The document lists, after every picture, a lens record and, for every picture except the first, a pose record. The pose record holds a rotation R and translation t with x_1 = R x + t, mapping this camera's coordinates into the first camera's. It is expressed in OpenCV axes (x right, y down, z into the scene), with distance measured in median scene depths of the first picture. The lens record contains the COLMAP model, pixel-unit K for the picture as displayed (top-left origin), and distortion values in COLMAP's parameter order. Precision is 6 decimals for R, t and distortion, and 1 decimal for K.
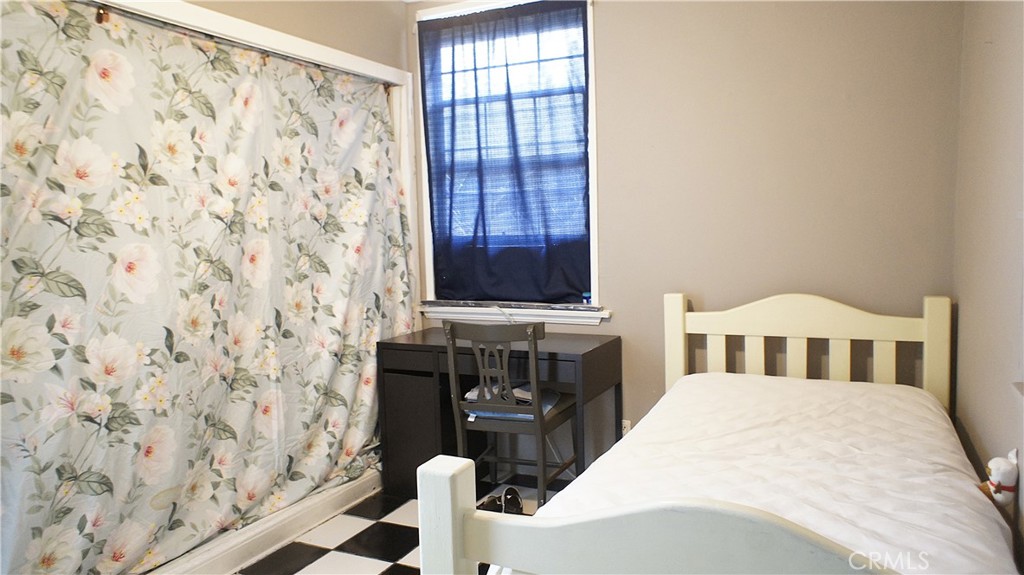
lens RADIAL K [[704.5, 0, 512.4], [0, 704.5, 287.5], [0, 0, 1]] dist [-0.018915, 0.032046]
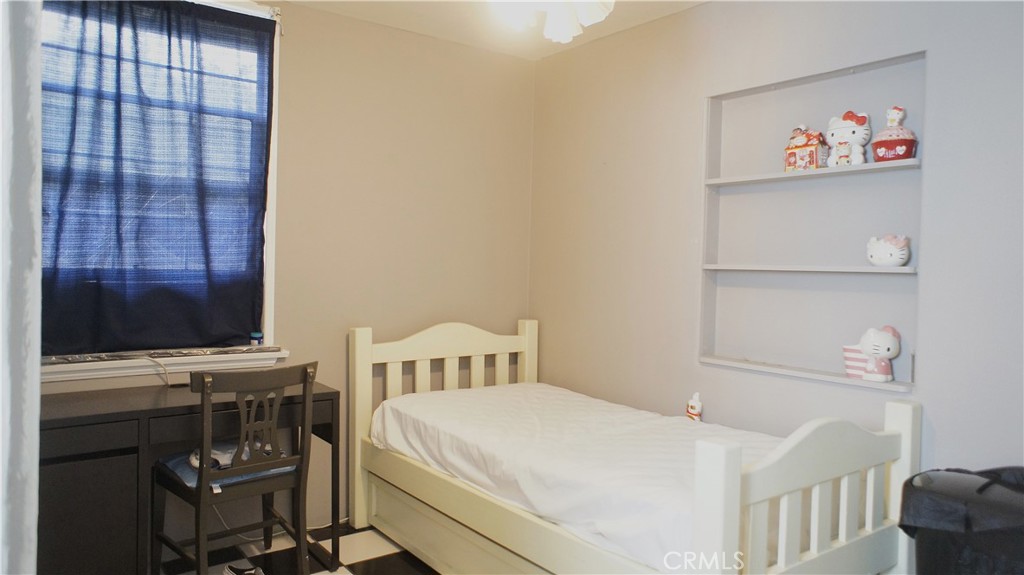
lens RADIAL K [[704.5, 0, 513.9], [0, 704.5, 285.5], [0, 0, 1]] dist [-0.018915, 0.032046]
pose [[0.469894, 0.006645, 0.882698, -0.619382], [0.047540, 0.998330, -0.032822, -0.009637], [-0.881442, 0.057386, 0.468794, 0.287577]]
